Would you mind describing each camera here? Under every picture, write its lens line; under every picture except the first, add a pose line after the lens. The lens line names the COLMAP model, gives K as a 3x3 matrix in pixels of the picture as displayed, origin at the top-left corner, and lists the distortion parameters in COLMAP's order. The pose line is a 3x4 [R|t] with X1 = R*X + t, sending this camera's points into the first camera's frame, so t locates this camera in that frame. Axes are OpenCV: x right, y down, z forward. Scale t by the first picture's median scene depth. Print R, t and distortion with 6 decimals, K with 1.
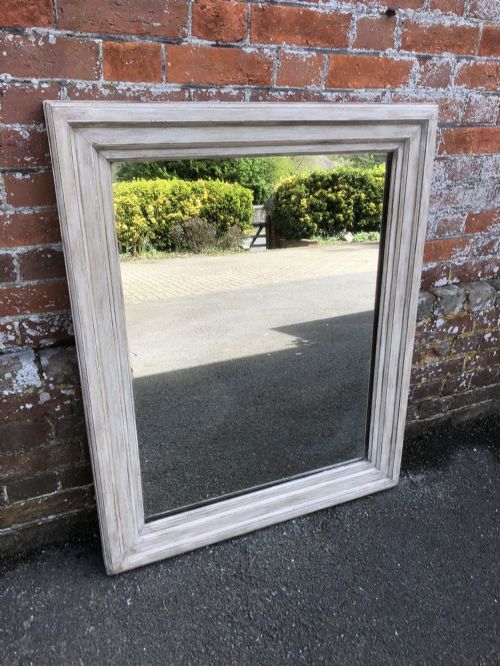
lens RADIAL K [[530.4, 0, 247.1], [0, 530.4, 330.8], [0, 0, 1]] dist [0.005062, 0.004590]
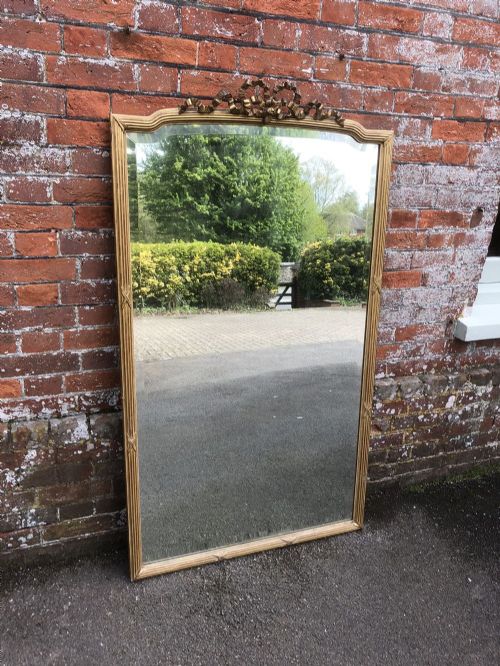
lens RADIAL K [[533.4, 0, 251.6], [0, 533.4, 331.1], [0, 0, 1]] dist [0.006597, -0.001838]
pose [[0.997908, 0.030351, -0.057090, 0.112272], [-0.037550, 0.990857, -0.129587, -0.015389], [0.052635, 0.131460, 0.989923, -0.384584]]
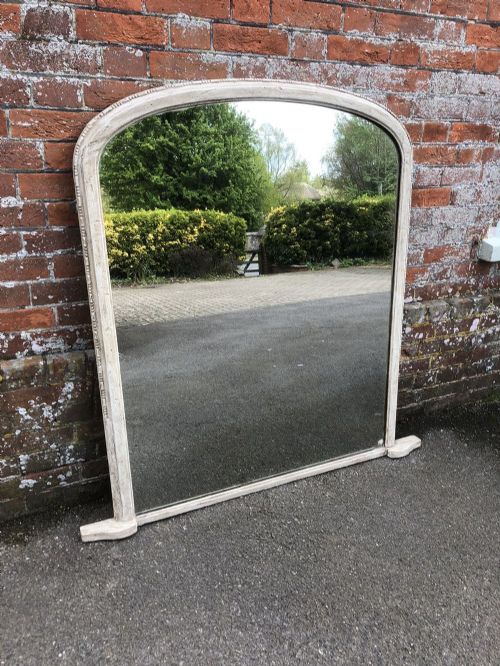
lens RADIAL K [[536.9, 0, 253.5], [0, 536.9, 335.1], [0, 0, 1]] dist [0.008170, -0.003427]
pose [[0.999887, -0.012629, 0.008192, -0.038308], [0.013140, 0.997756, -0.065646, 0.081741], [-0.007344, 0.065746, 0.997809, -0.348388]]
